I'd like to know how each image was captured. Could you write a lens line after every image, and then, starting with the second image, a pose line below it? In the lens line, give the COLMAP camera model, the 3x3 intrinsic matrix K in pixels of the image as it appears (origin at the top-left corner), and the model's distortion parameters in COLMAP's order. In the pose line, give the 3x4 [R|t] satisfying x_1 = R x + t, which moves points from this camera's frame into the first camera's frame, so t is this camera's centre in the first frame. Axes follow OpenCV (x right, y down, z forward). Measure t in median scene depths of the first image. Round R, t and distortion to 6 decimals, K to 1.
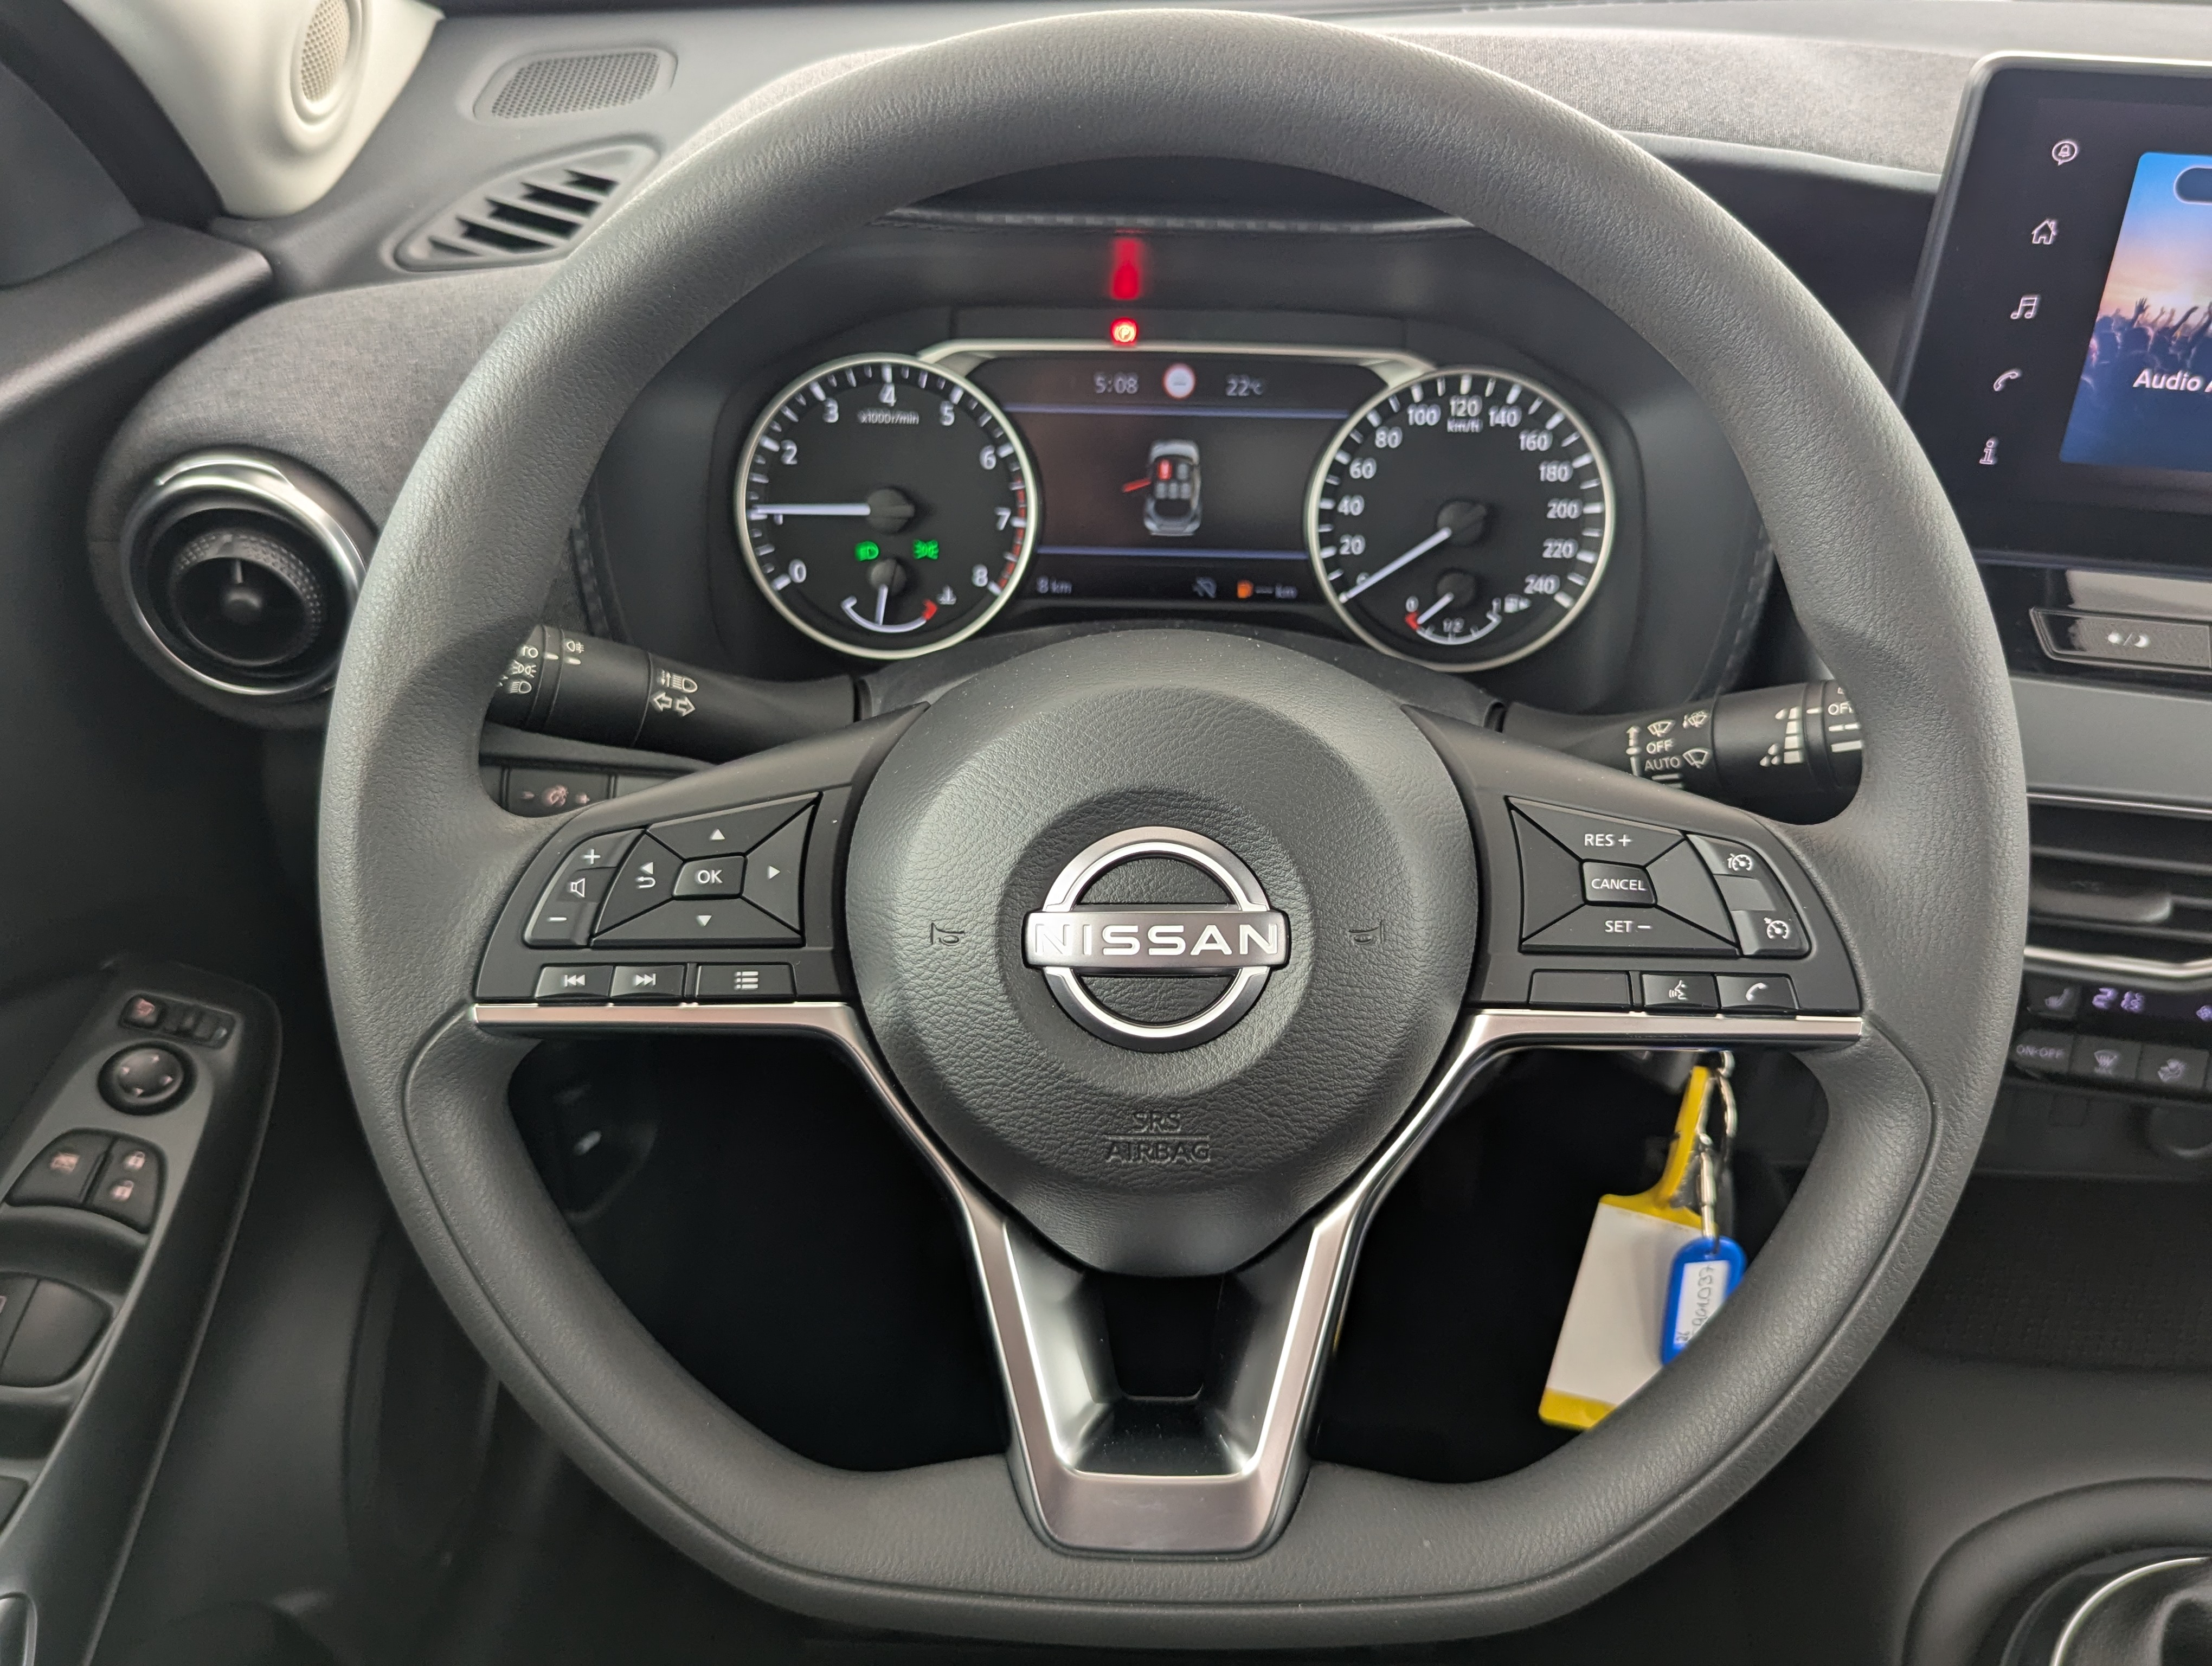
lens RADIAL K [[1883.3, 0, 1106.0], [0, 1883.3, 833.0], [0, 0, 1]] dist [0.066359, -0.081356]
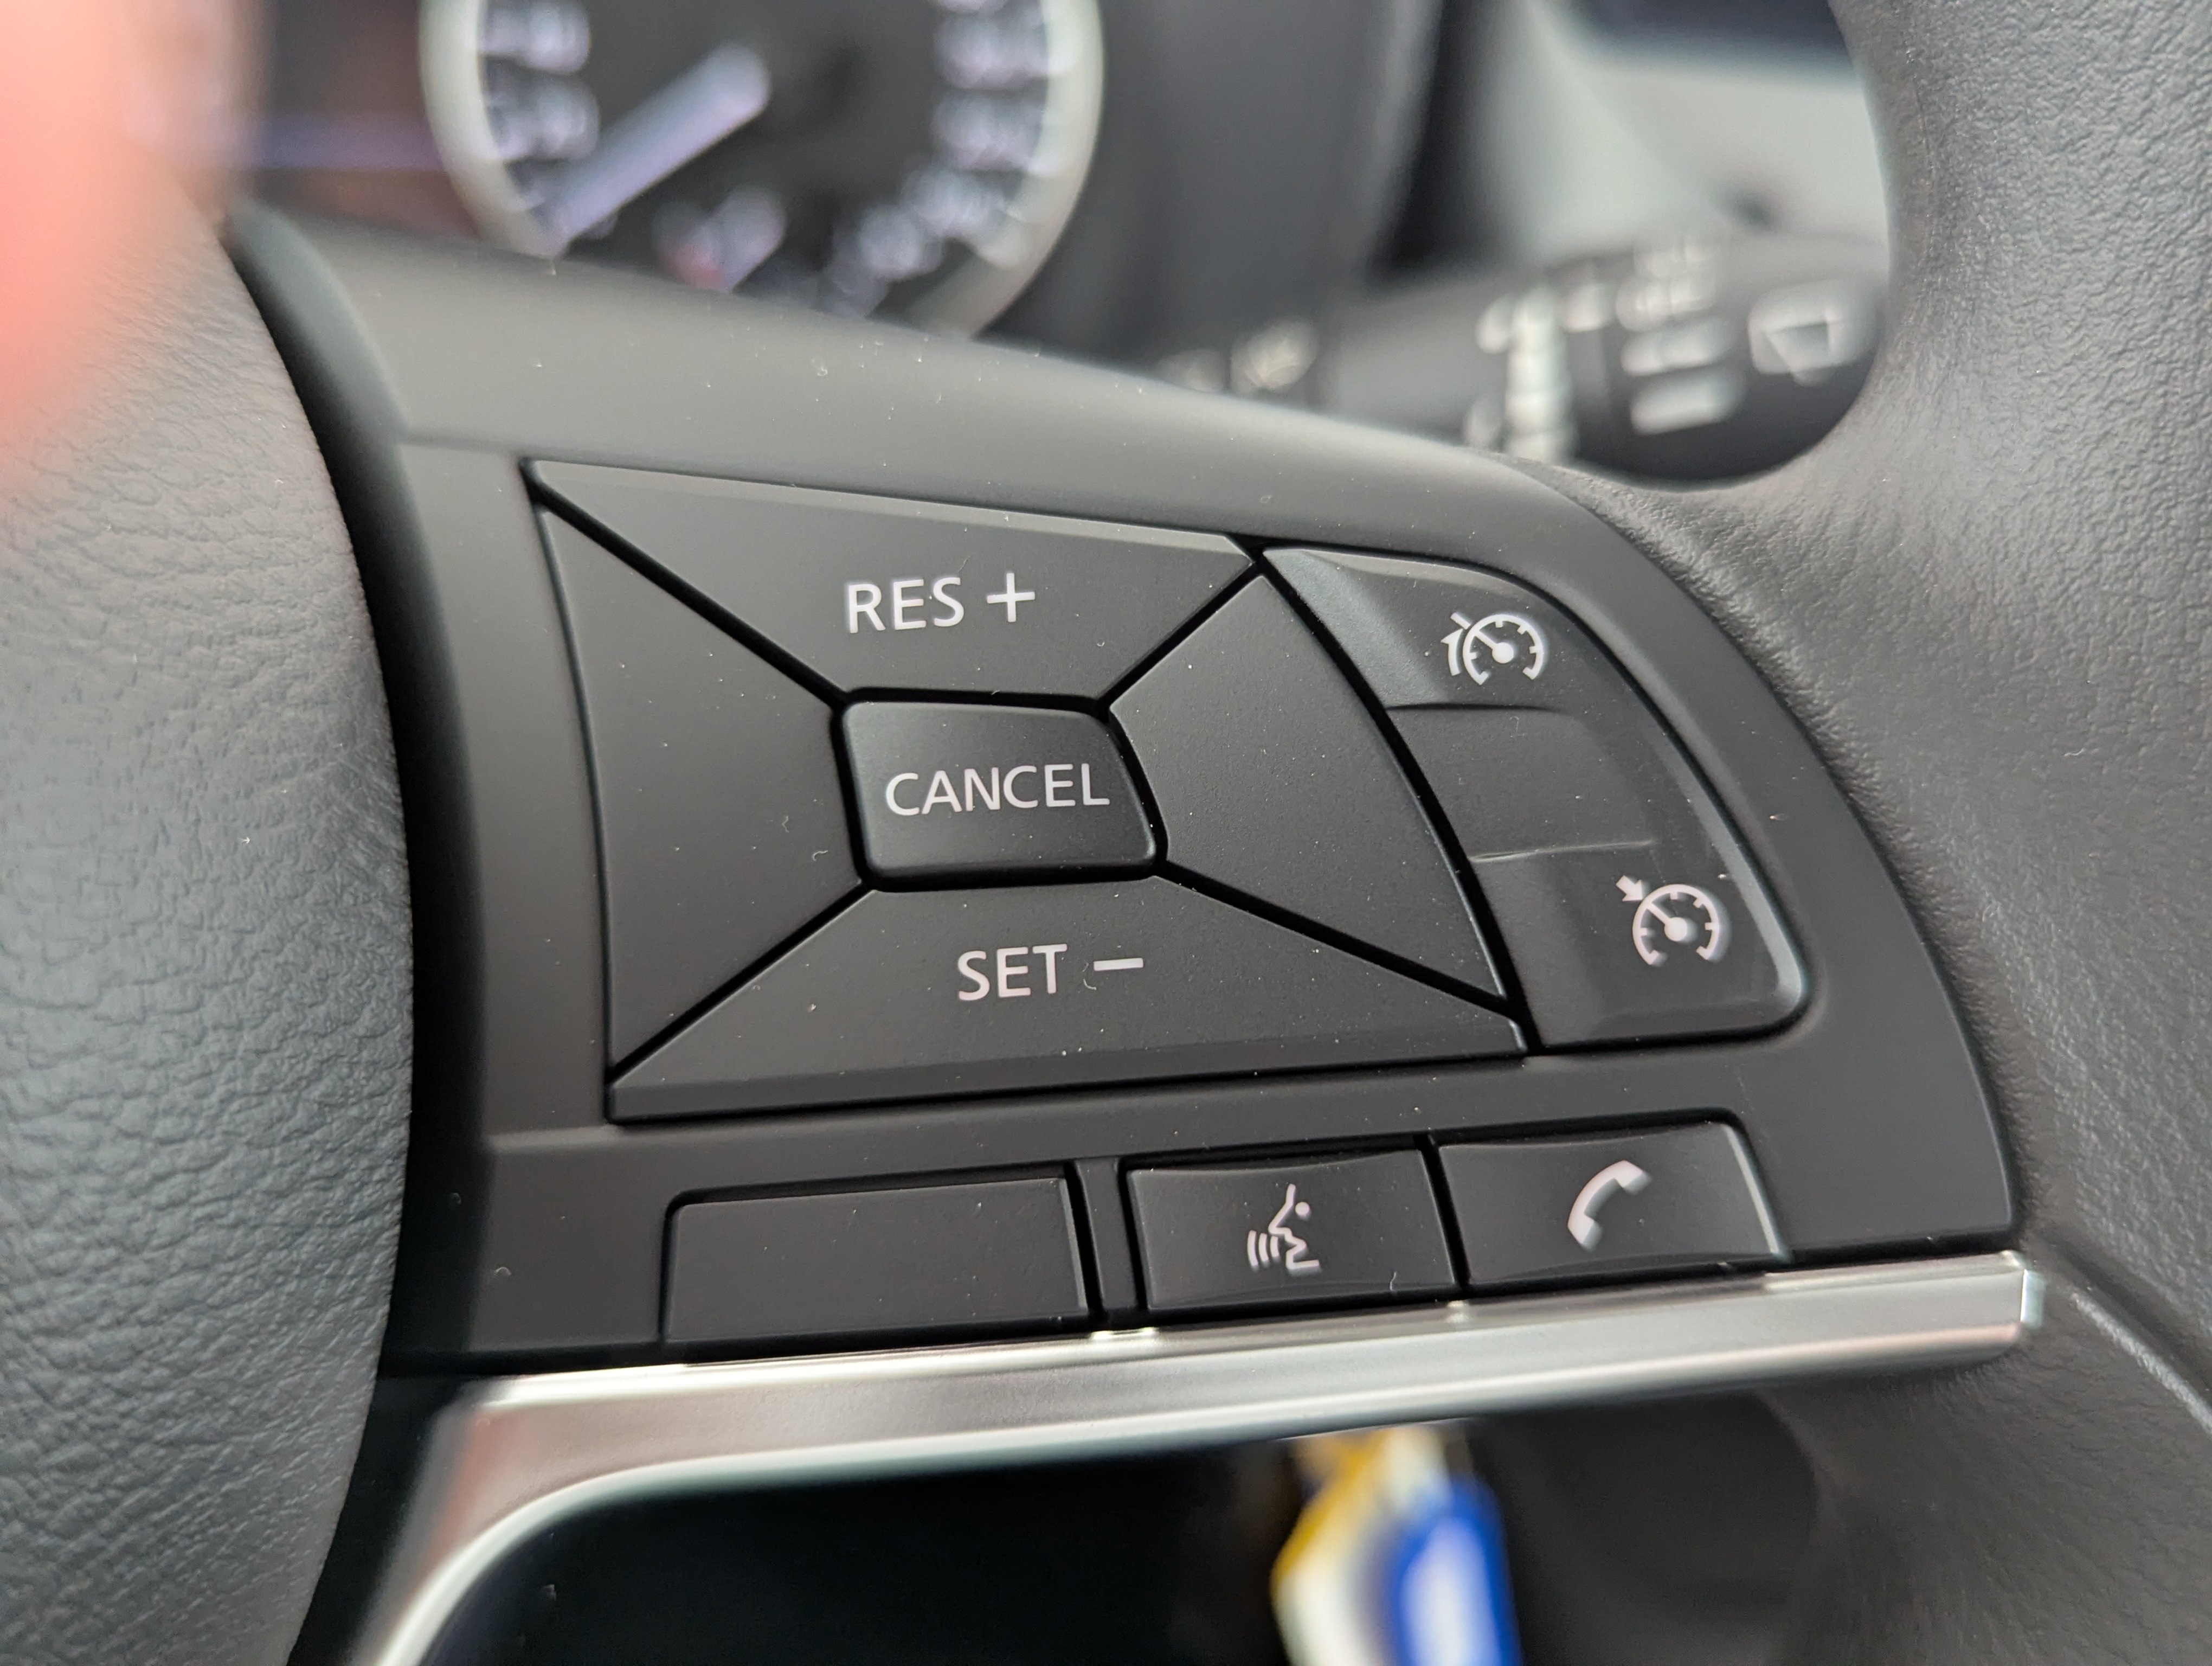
lens RADIAL K [[1883.3, 0, 1106.0], [0, 1883.3, 833.0], [0, 0, 1]] dist [0.066359, -0.081356]
pose [[0.980350, -0.087196, 0.176946, 0.200705], [0.084448, 0.996162, 0.023016, 0.023496], [-0.178274, -0.007621, 0.983951, 0.638975]]
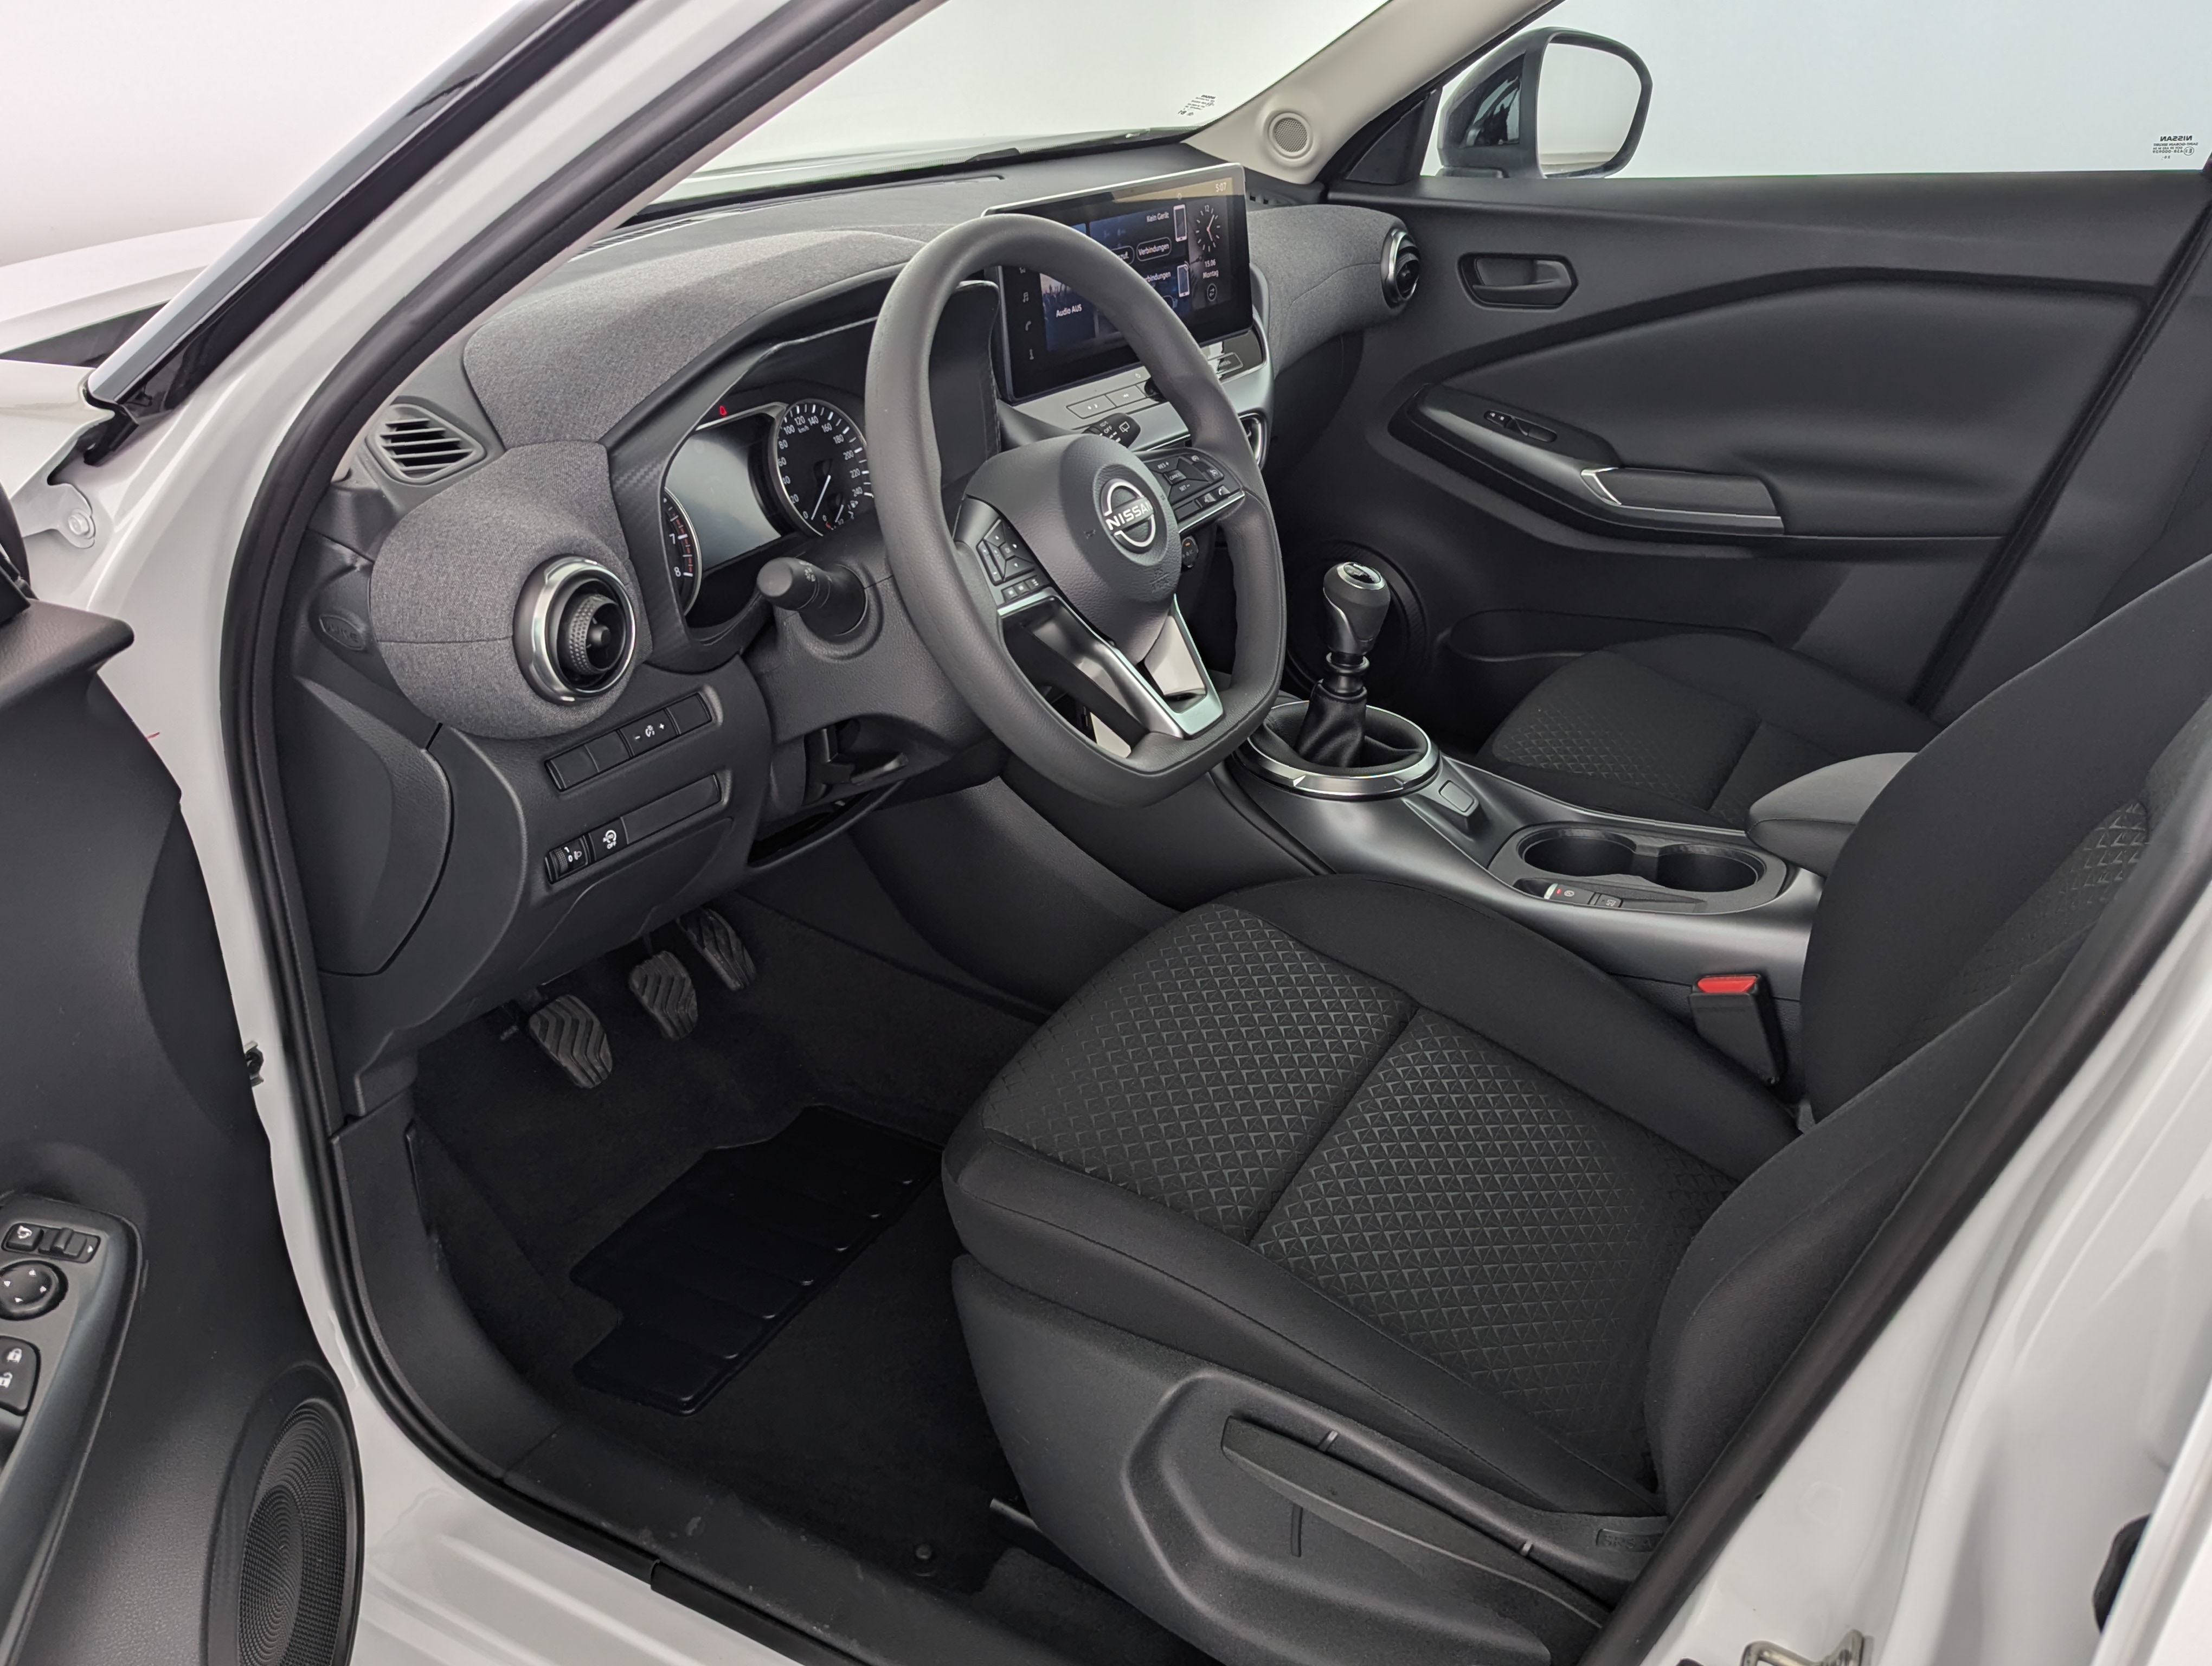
lens RADIAL K [[1883.3, 0, 1106.0], [0, 1883.3, 833.0], [0, 0, 1]] dist [0.066359, -0.081356]
pose [[0.432089, -0.414271, 0.801048, -2.008222], [0.501681, 0.848538, 0.168222, -0.034206], [-0.749410, 0.329184, 0.574476, -0.369815]]
